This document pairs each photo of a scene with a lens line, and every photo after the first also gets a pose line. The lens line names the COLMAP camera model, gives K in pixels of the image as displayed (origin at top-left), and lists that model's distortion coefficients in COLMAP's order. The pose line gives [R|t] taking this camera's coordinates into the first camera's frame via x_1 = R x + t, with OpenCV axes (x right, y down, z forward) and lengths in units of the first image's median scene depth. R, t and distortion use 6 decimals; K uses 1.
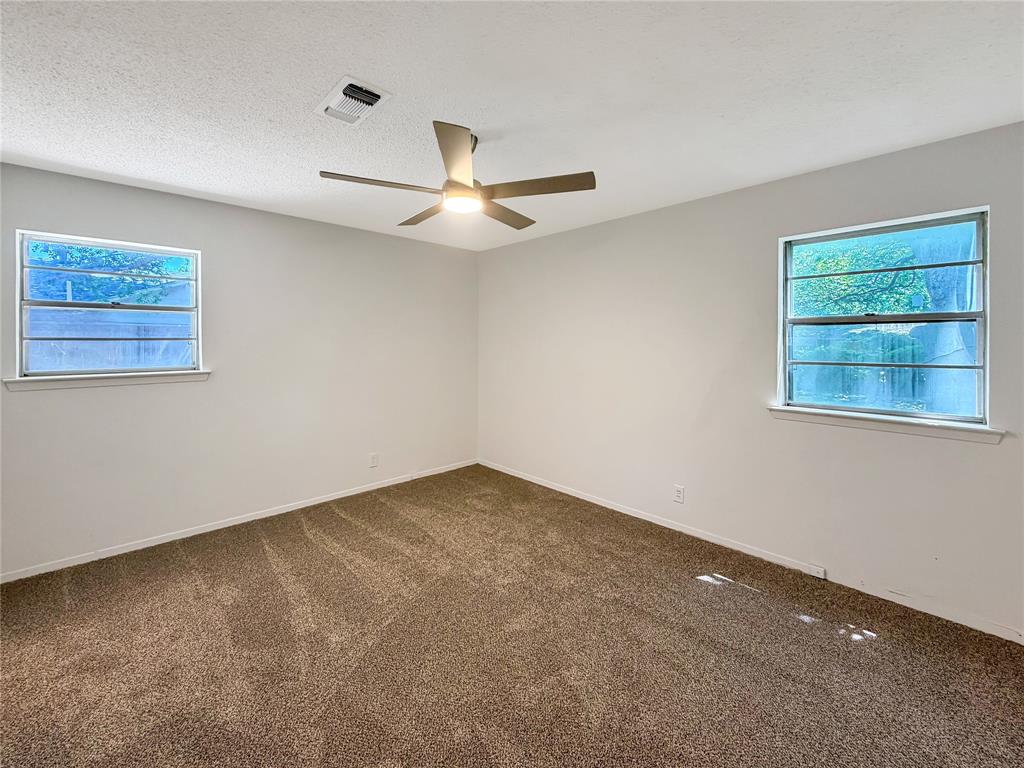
lens RADIAL K [[420.8, 0, 493.1], [0, 420.8, 337.4], [0, 0, 1]] dist [-0.000528, 0.000843]
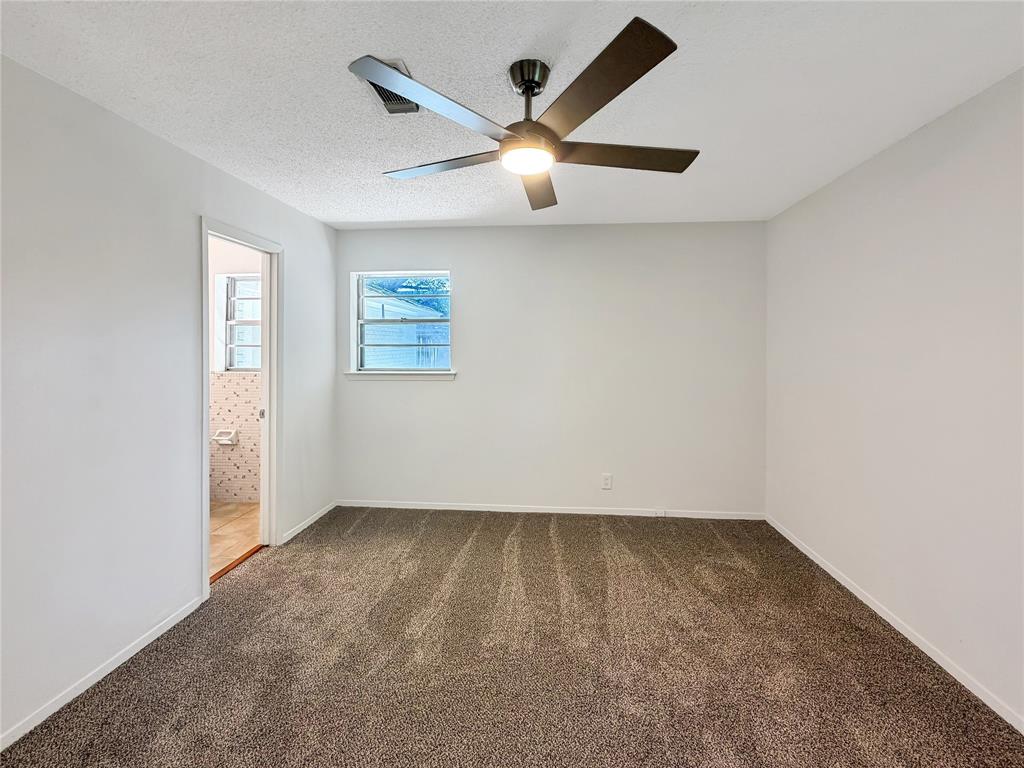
lens RADIAL K [[427.4, 0, 512.7], [0, 427.4, 343.6], [0, 0, 1]] dist [0.002034, -0.000202]
pose [[0.684666, -0.005806, -0.728834, 0.286834], [0.005902, 0.999980, -0.002422, 0.003551], [0.728833, -0.002643, 0.684686, 0.292270]]
